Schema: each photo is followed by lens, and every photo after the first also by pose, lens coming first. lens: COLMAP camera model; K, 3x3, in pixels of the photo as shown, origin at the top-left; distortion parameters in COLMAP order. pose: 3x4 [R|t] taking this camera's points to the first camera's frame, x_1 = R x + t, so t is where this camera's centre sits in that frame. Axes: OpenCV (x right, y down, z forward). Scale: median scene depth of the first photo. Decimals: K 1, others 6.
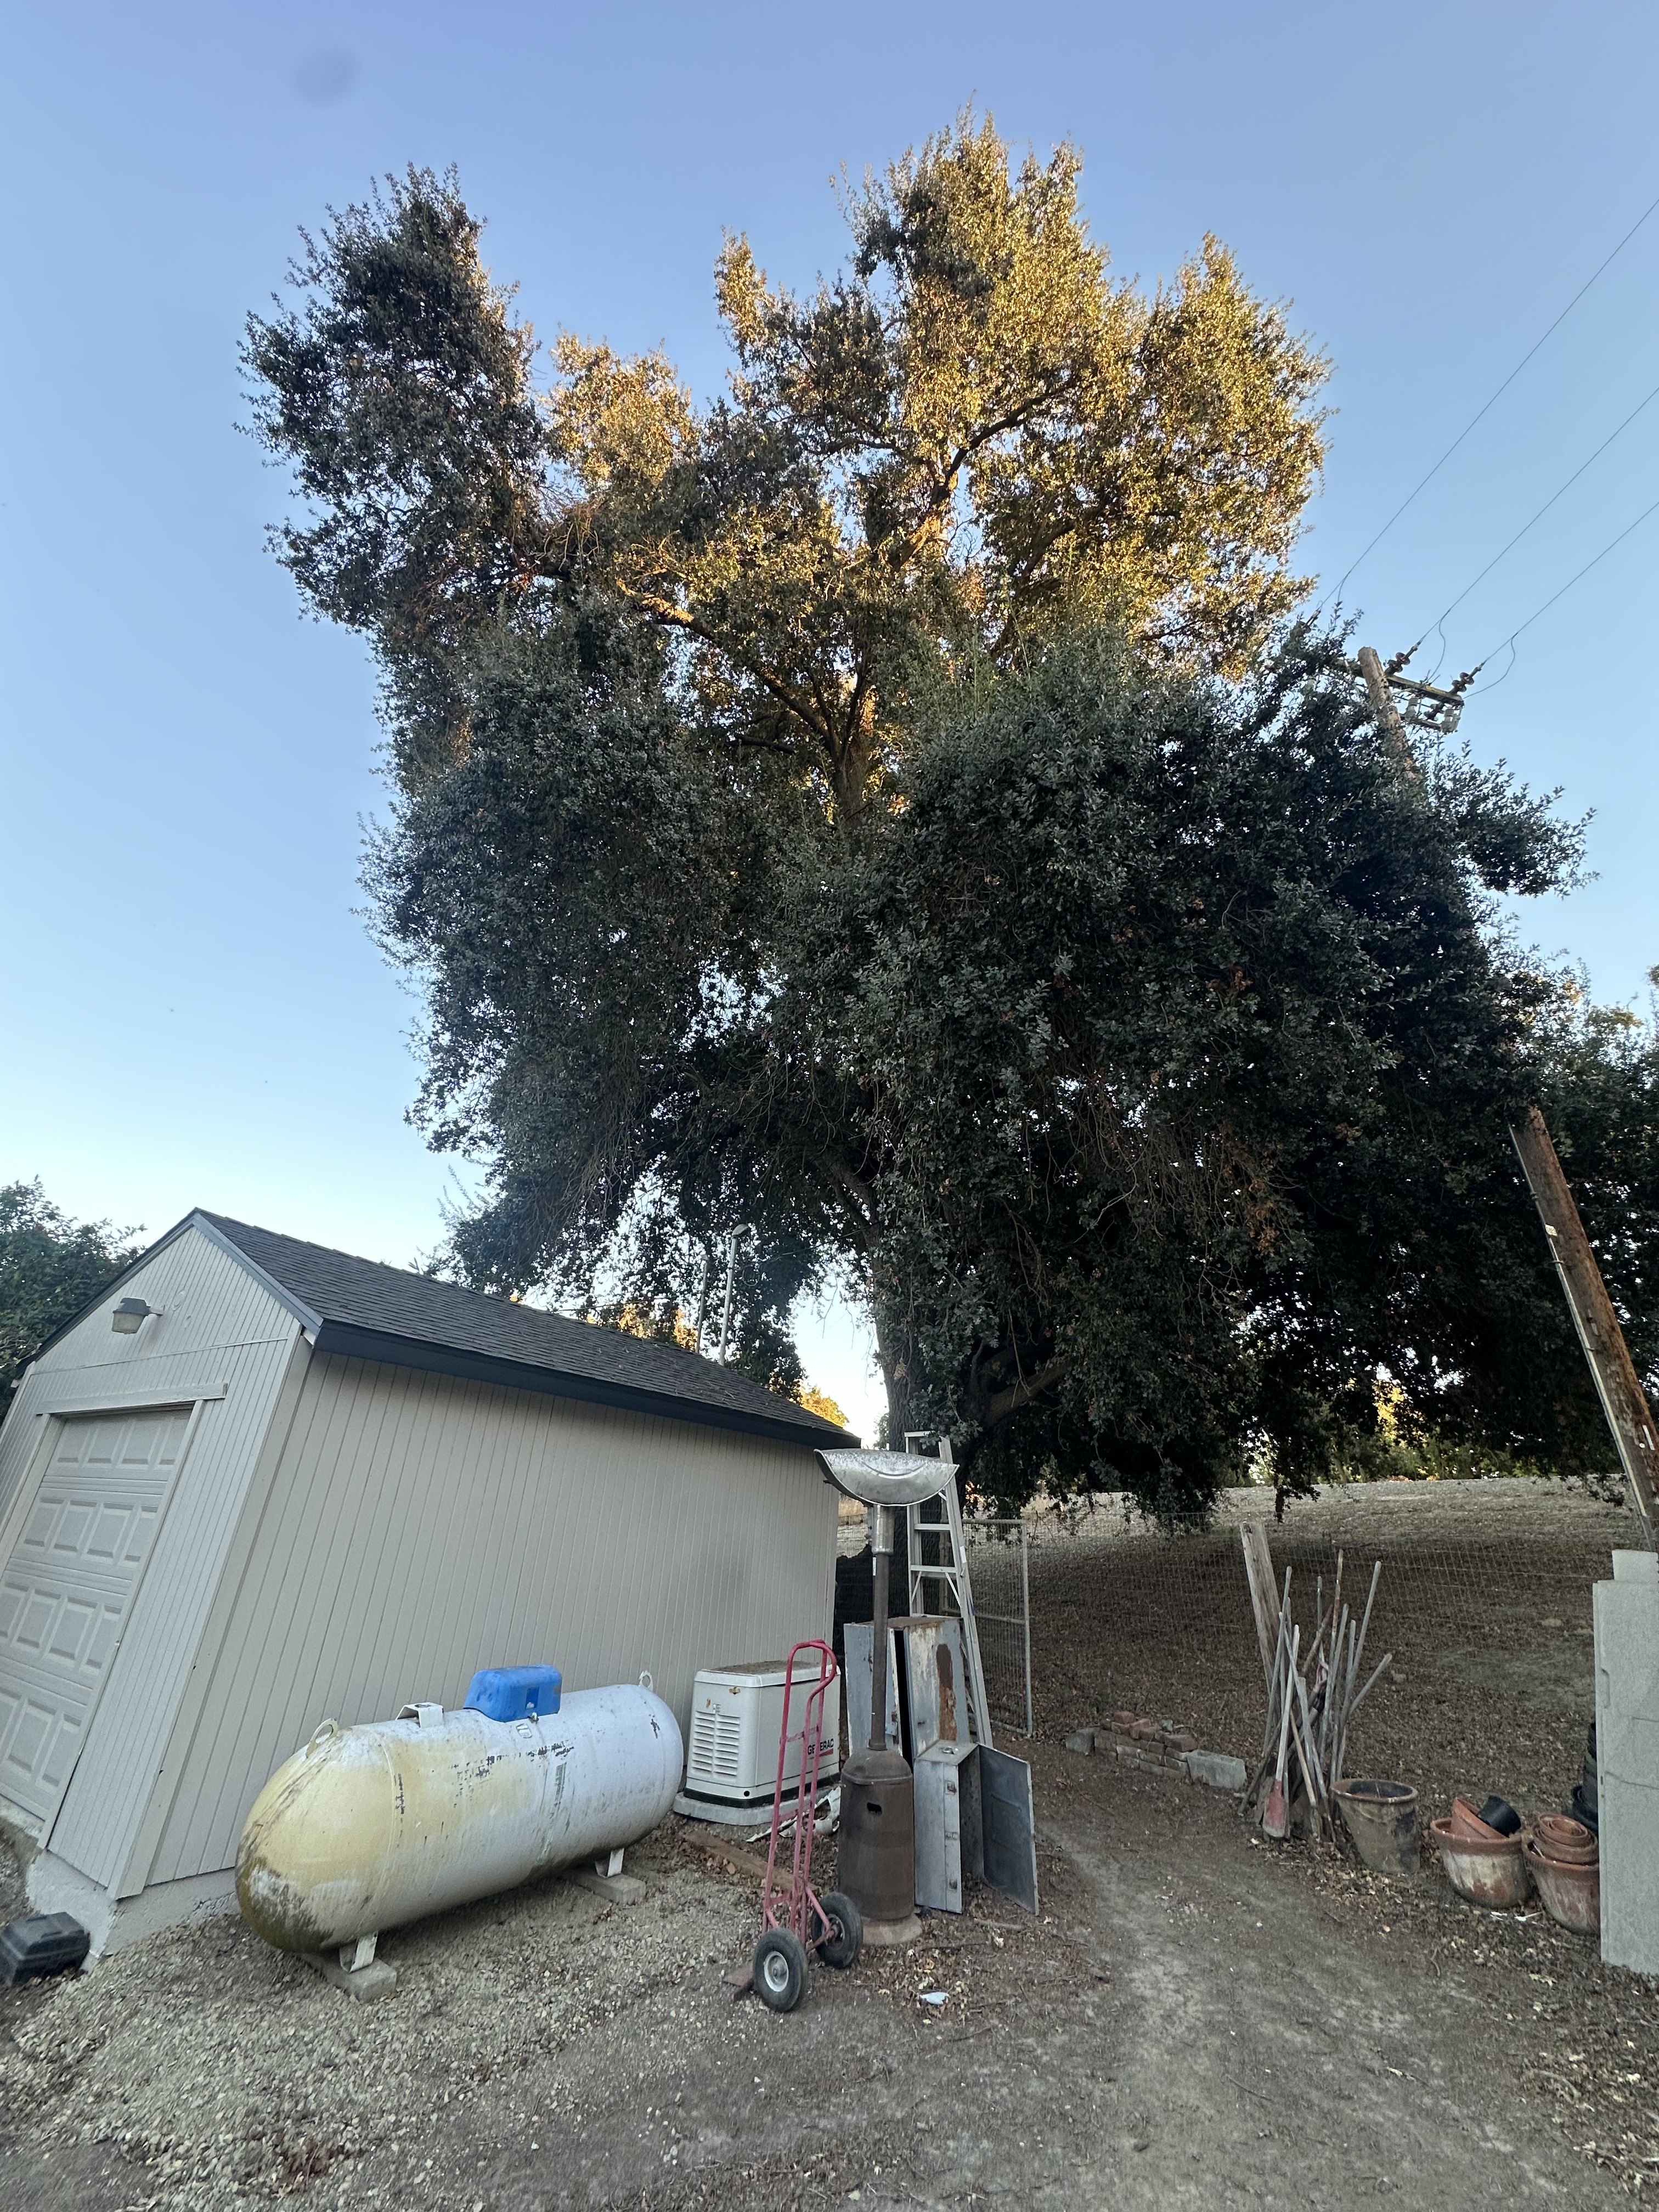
lens RADIAL K [[870.1, 0, 829.5], [0, 870.1, 1106.0], [0, 0, 1]] dist [-0.000545, 0.000038]
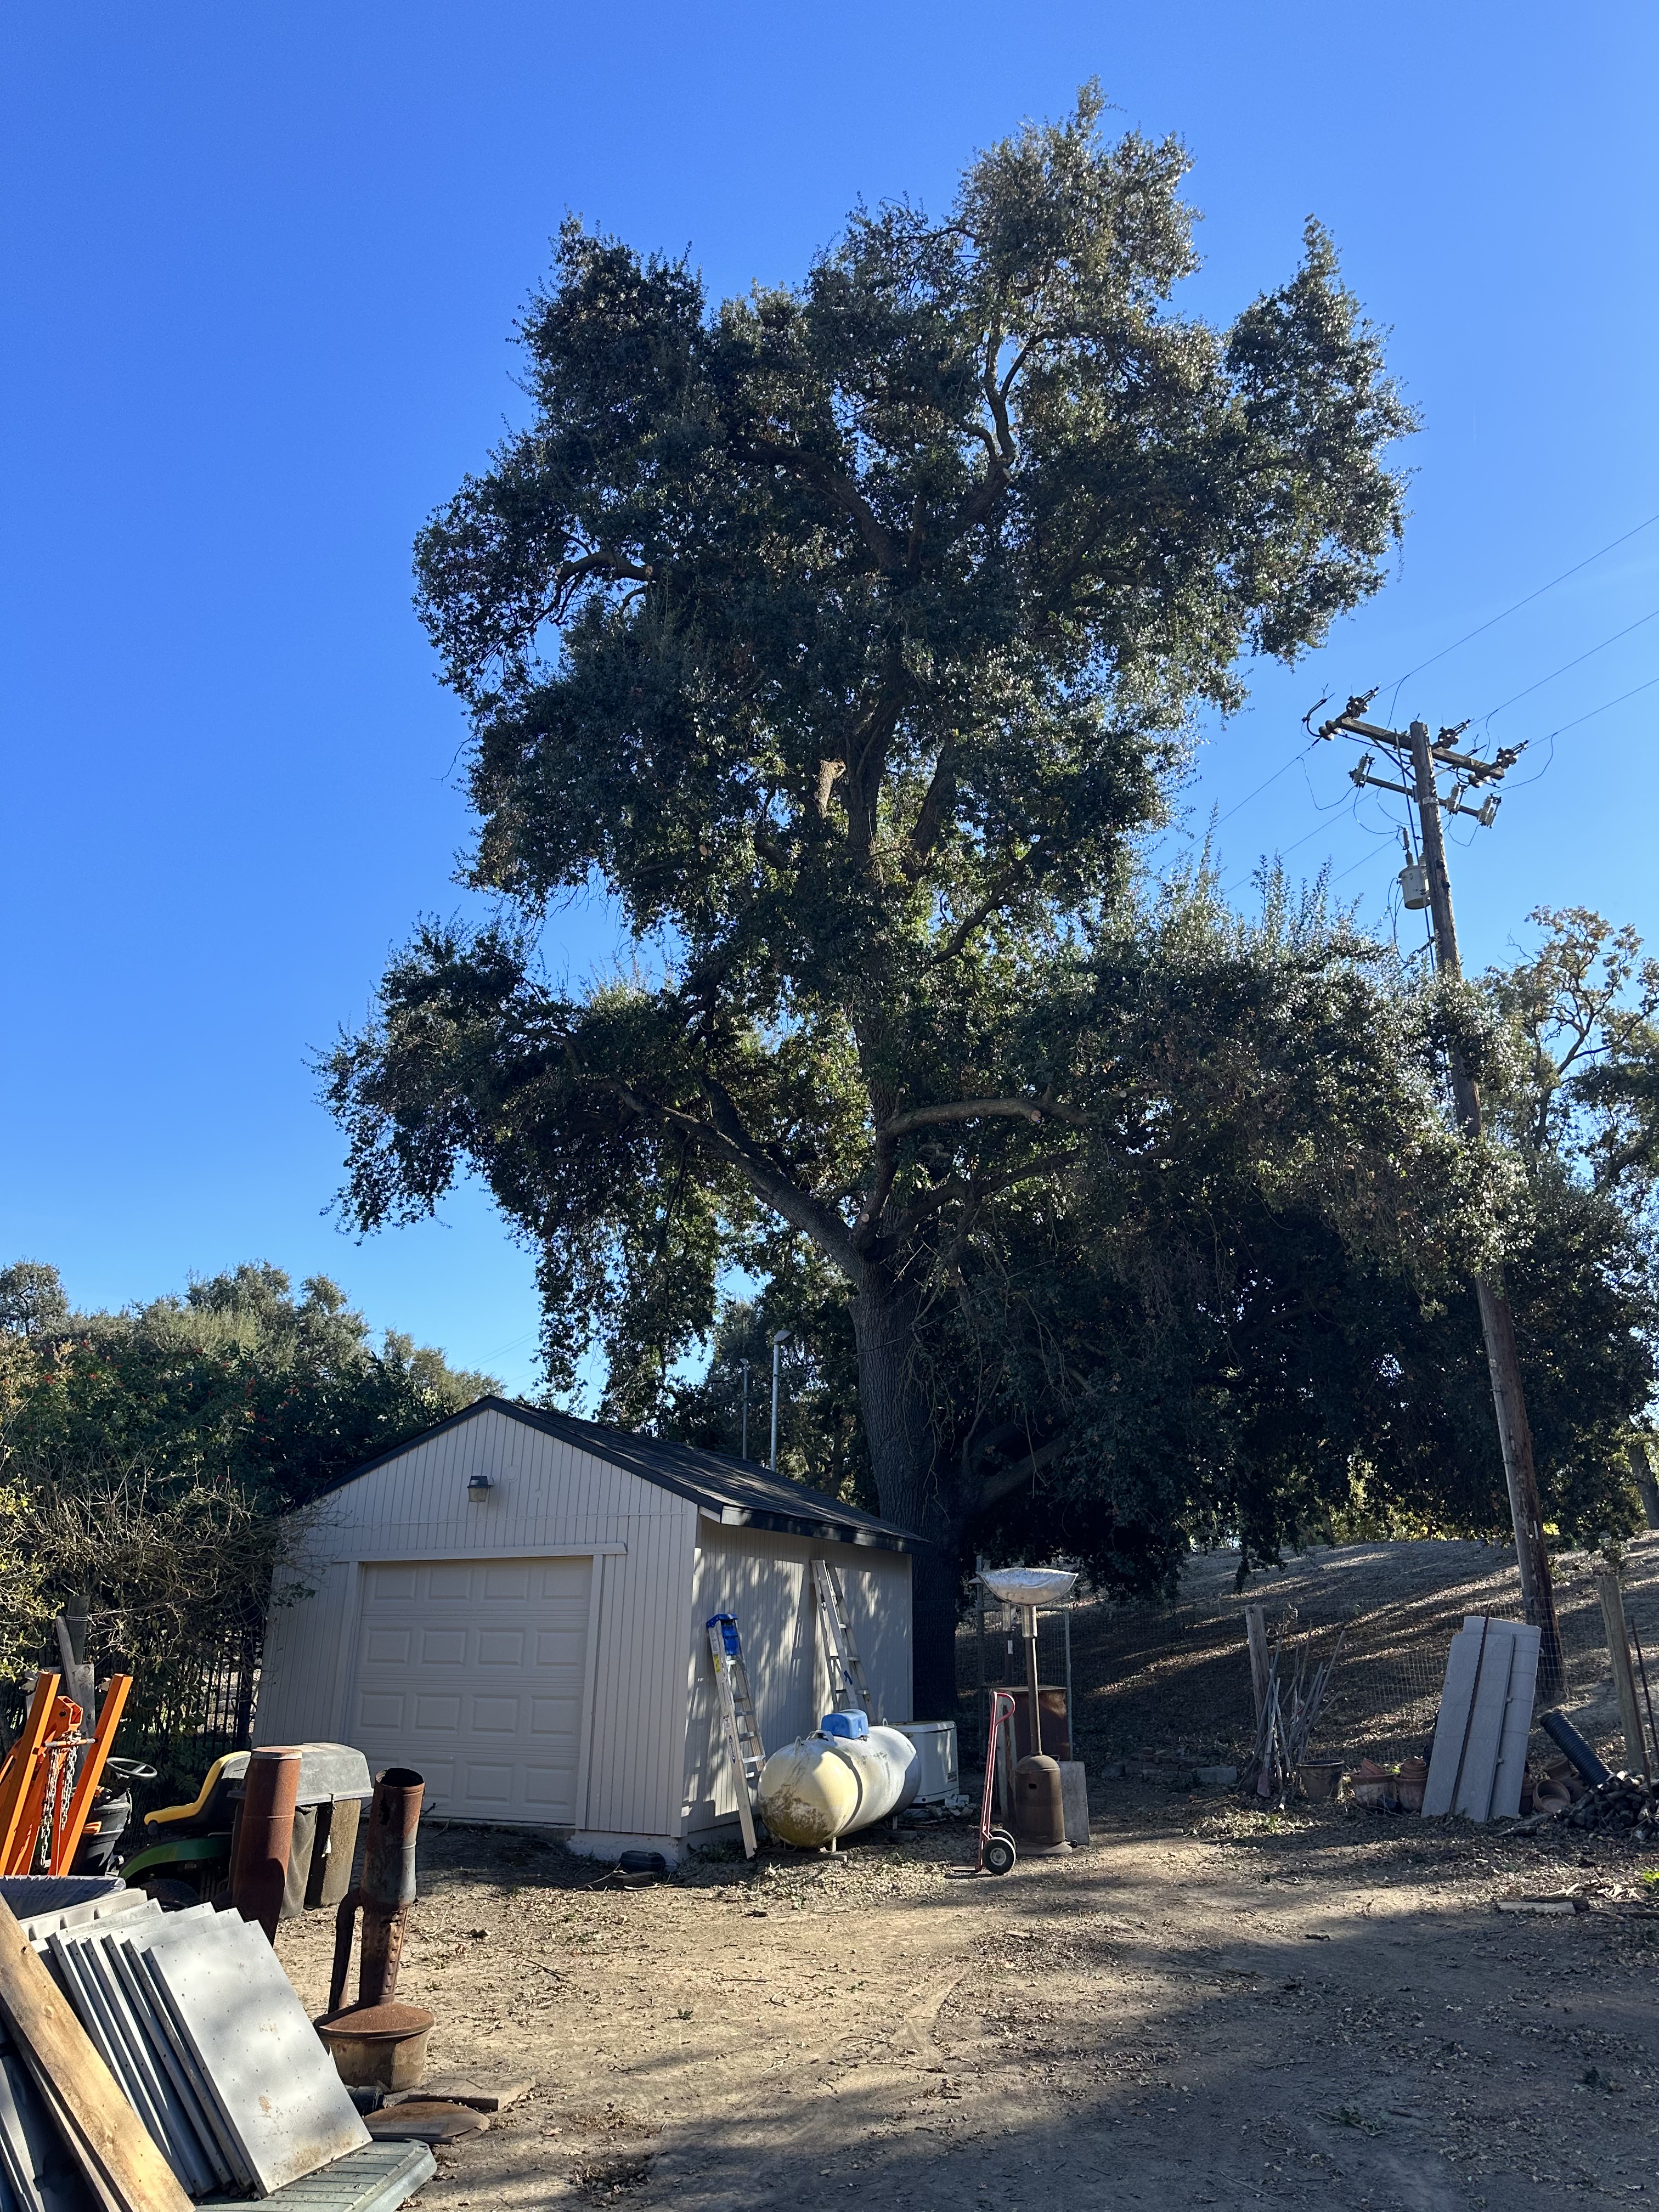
lens RADIAL K [[1547.4, 0, 829.5], [0, 1547.4, 1106.0], [0, 0, 1]] dist [0.049487, -0.000520]
pose [[0.976828, 0.024674, 0.212598, -0.372602], [-0.054056, 0.989570, 0.133527, -0.308300], [-0.207086, -0.141925, 0.967974, -0.591128]]
